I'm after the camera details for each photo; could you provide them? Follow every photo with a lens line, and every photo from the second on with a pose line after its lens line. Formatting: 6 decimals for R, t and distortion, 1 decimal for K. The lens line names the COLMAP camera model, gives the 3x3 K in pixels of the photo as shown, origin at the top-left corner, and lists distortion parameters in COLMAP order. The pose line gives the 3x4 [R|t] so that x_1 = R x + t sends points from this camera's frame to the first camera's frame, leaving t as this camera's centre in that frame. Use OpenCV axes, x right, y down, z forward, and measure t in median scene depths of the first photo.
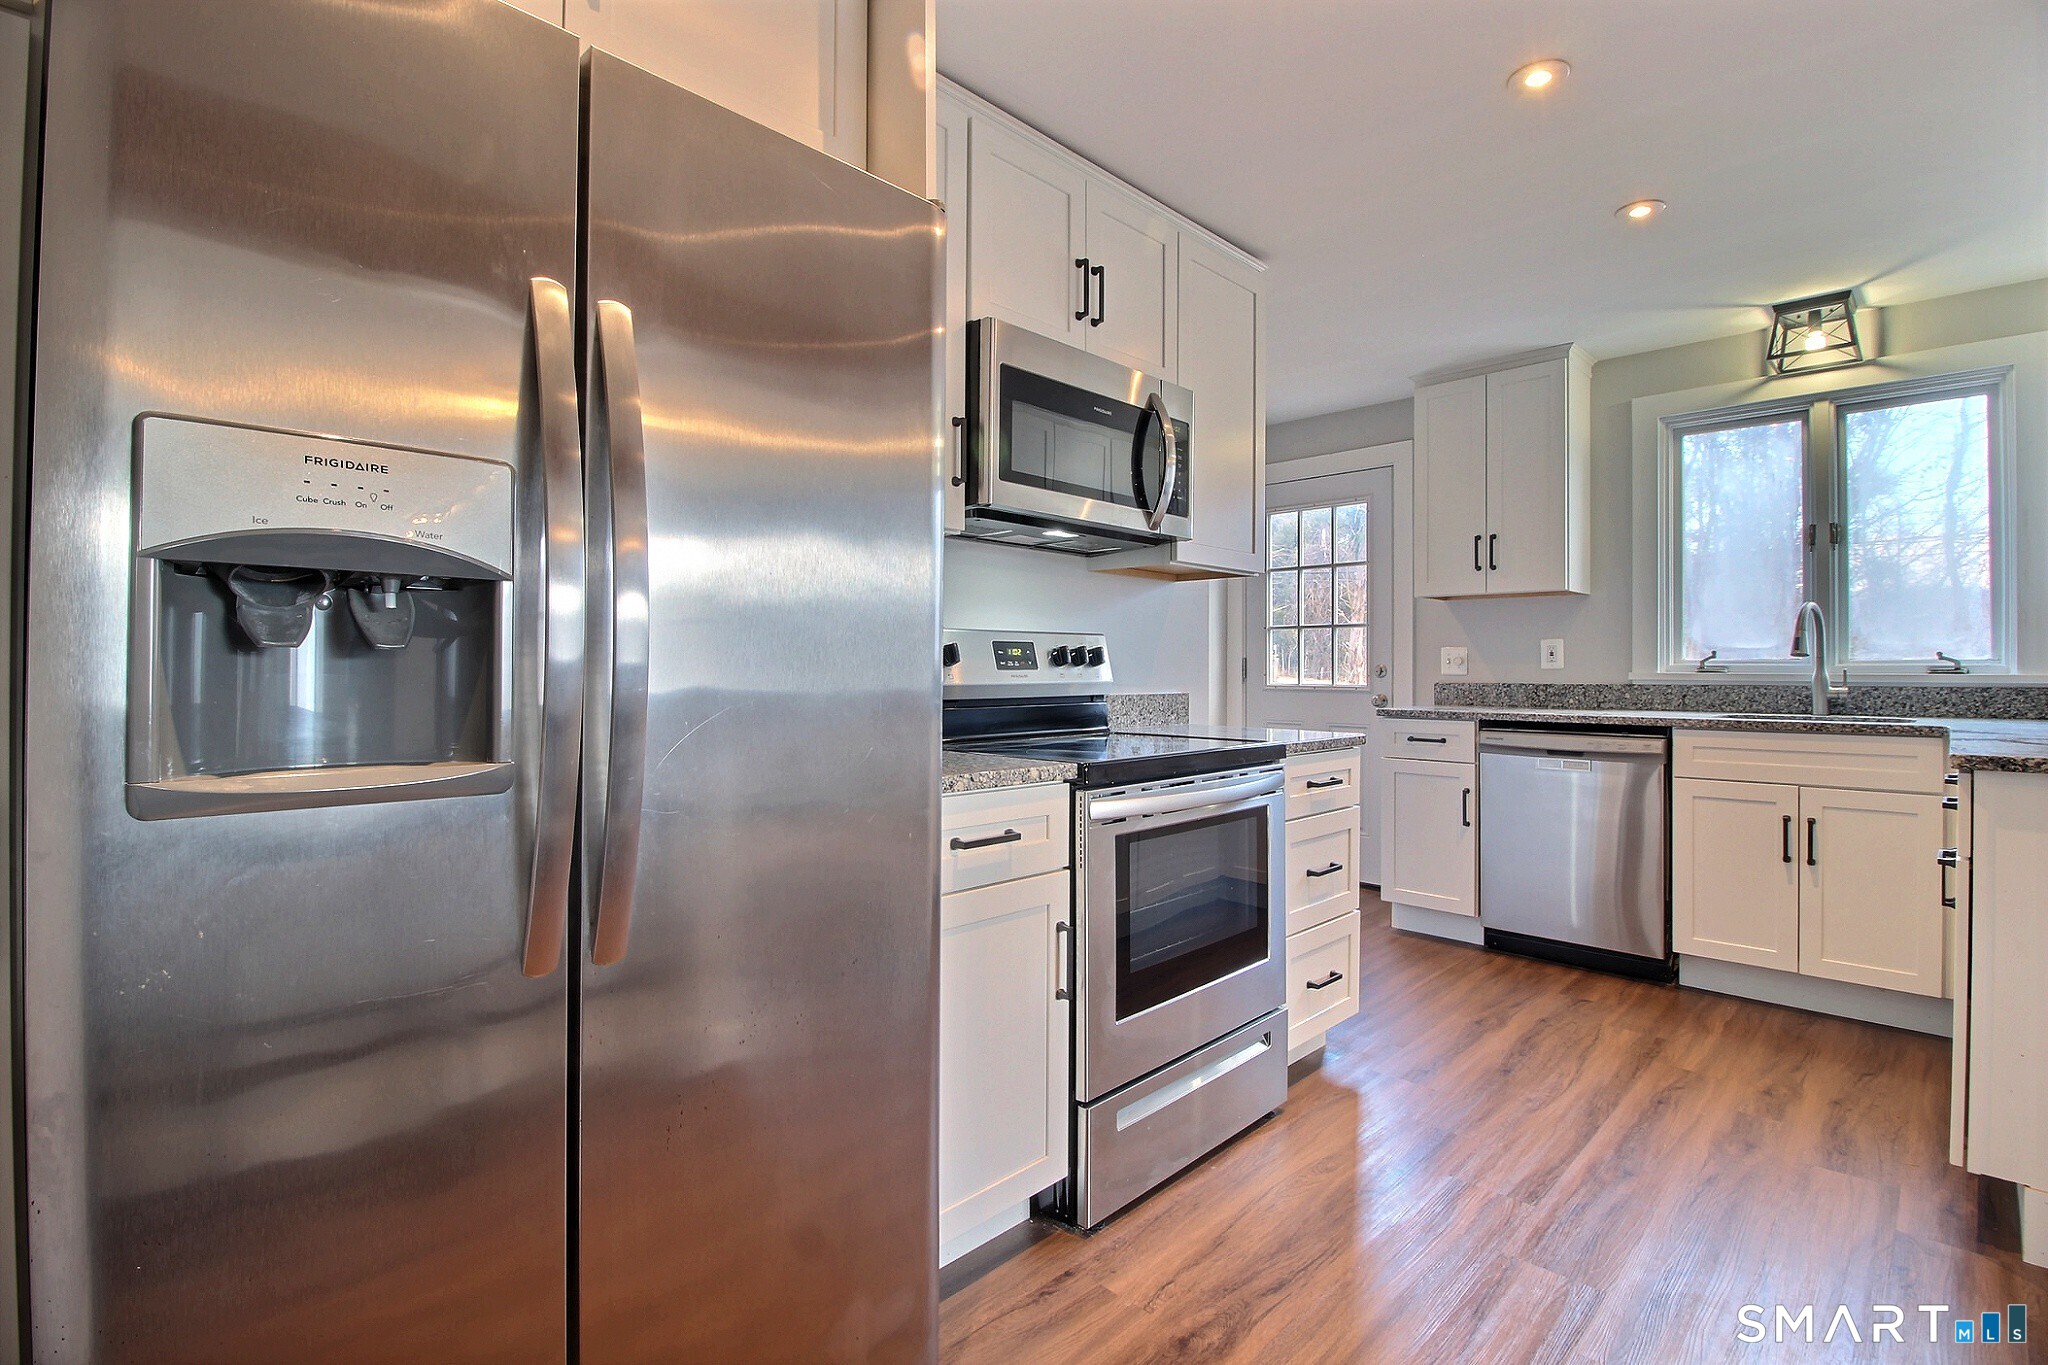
lens RADIAL K [[946.2, 0, 1028.6], [0, 946.2, 668.6], [0, 0, 1]] dist [-0.006580, -0.008579]
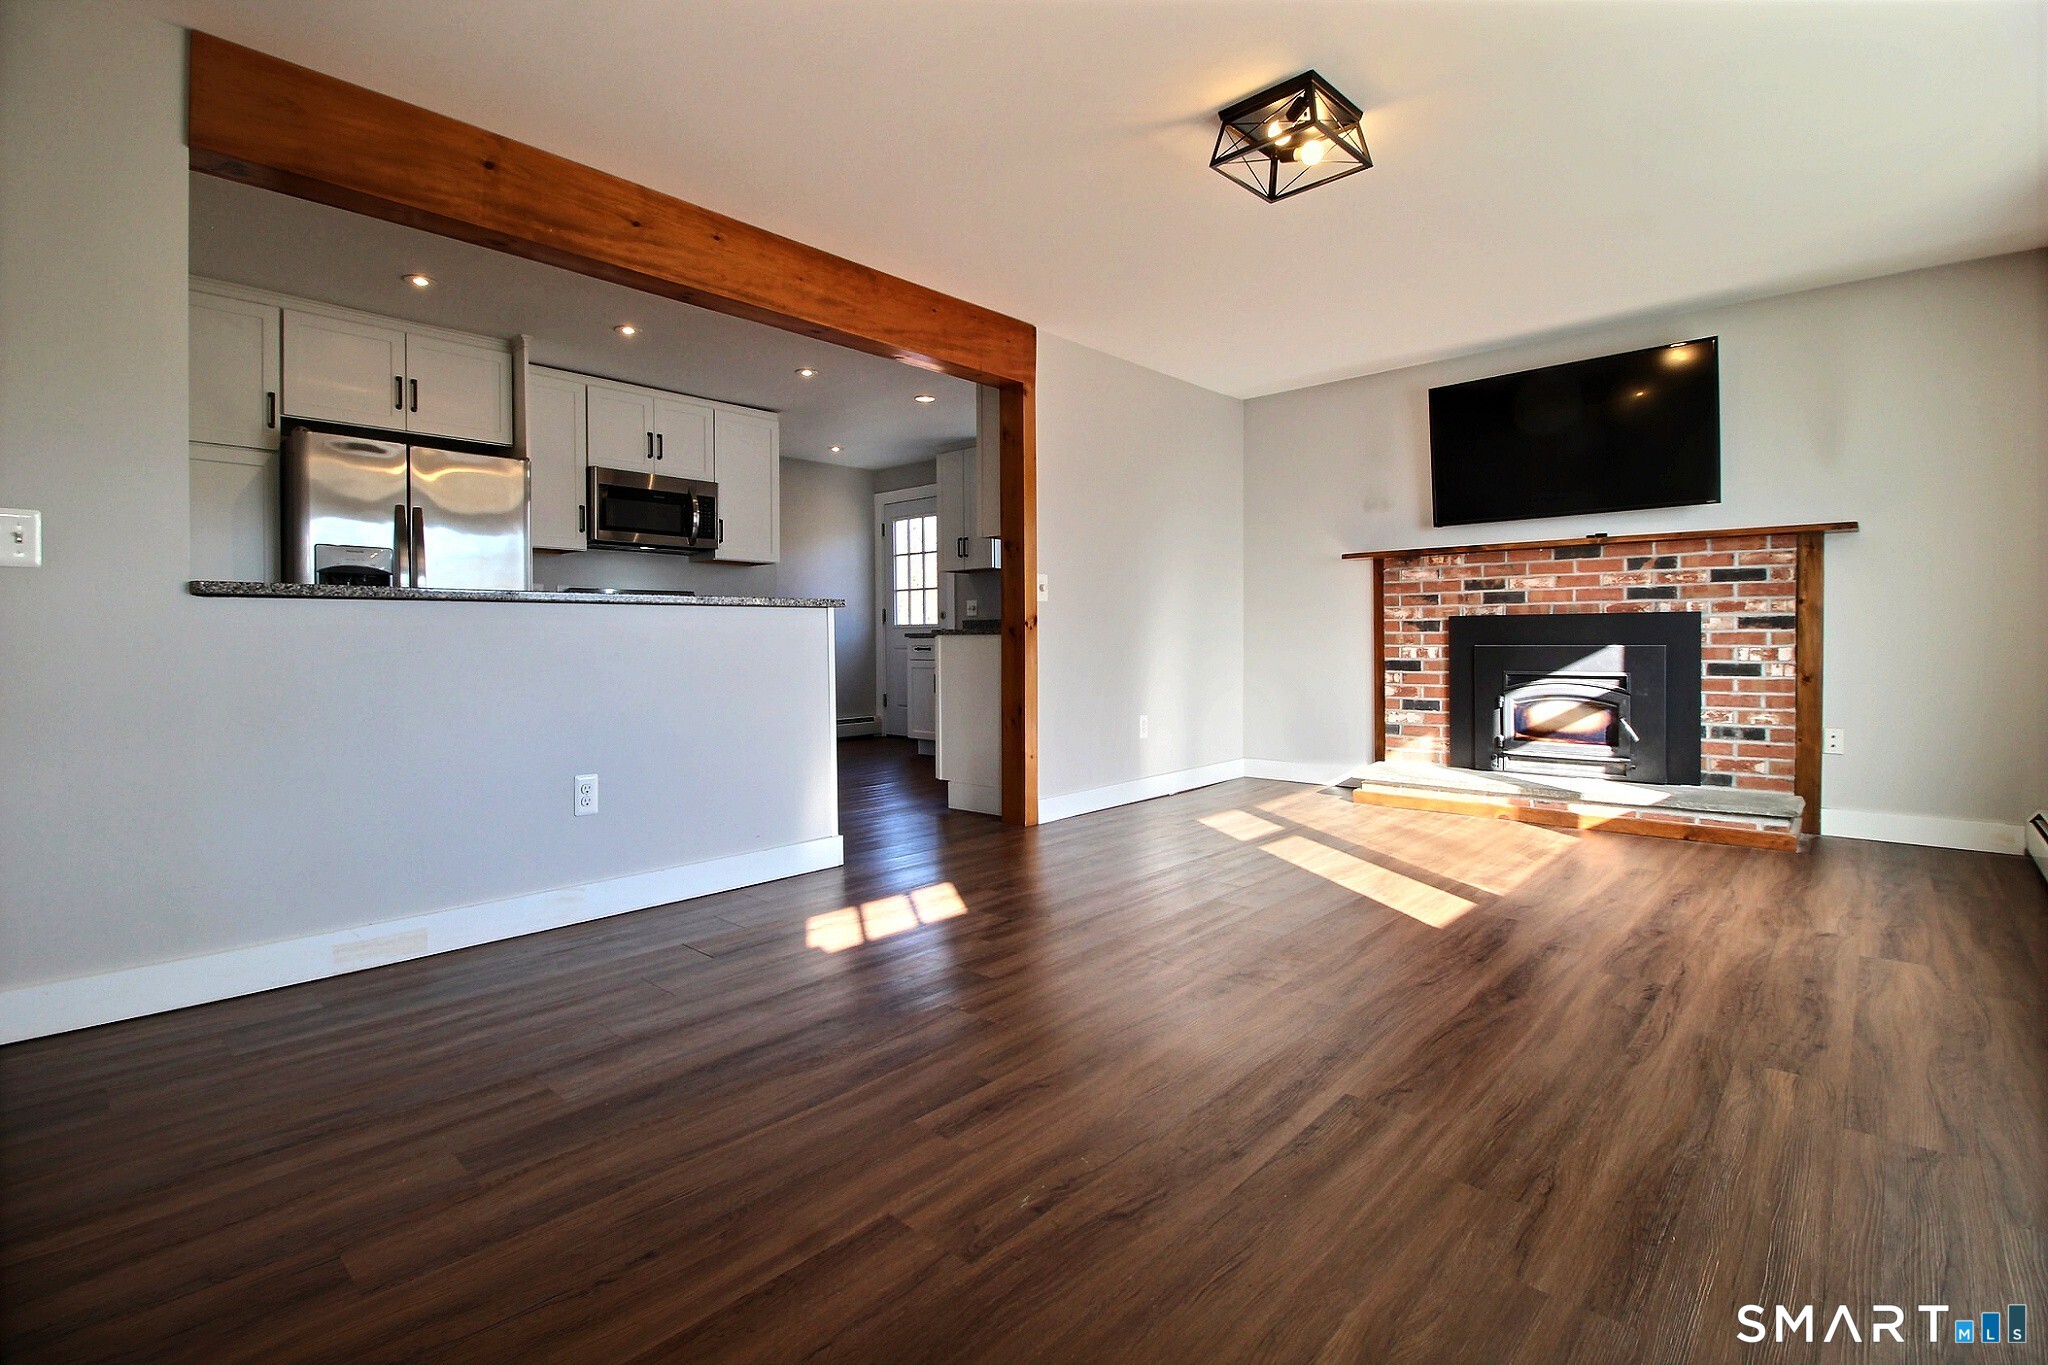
lens RADIAL K [[946.2, 0, 1027.1], [0, 946.2, 650.3], [0, 0, 1]] dist [-0.006580, -0.008579]
pose [[0.999038, -0.009729, 0.042763, 0.801598], [0.009230, 0.999887, 0.011859, 0.085034], [-0.042874, -0.011453, 0.999015, -1.270911]]
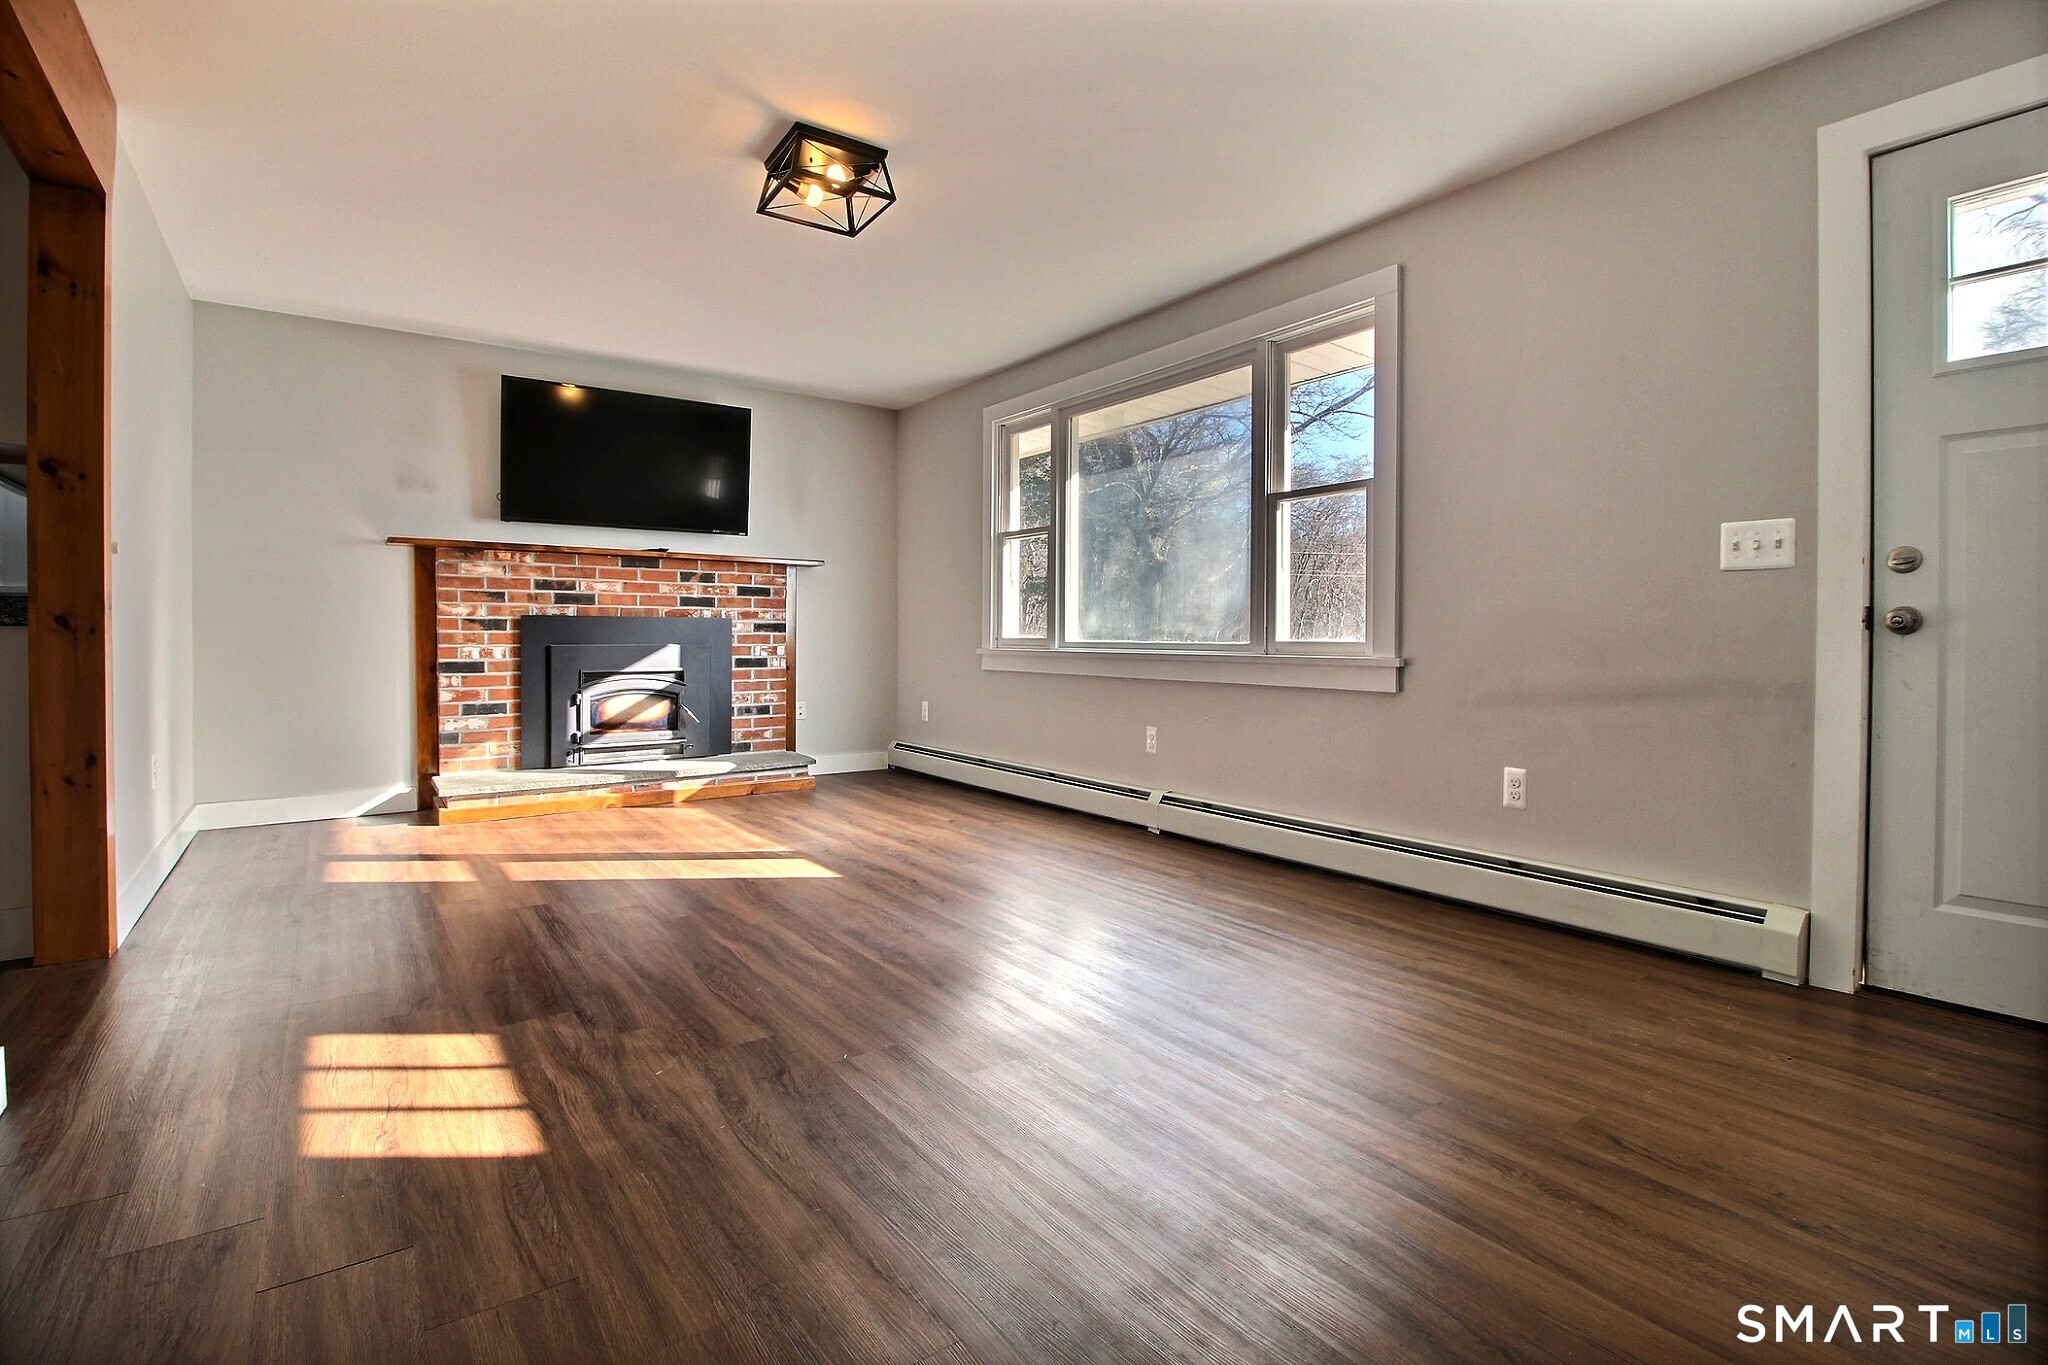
lens RADIAL K [[946.2, 0, 1029.2], [0, 946.2, 651.6], [0, 0, 1]] dist [-0.006580, -0.008579]
pose [[0.152521, -0.018377, 0.988129, 0.048544], [-0.002426, 0.999817, 0.018968, 0.080933], [-0.988297, -0.005290, 0.152448, -0.664866]]
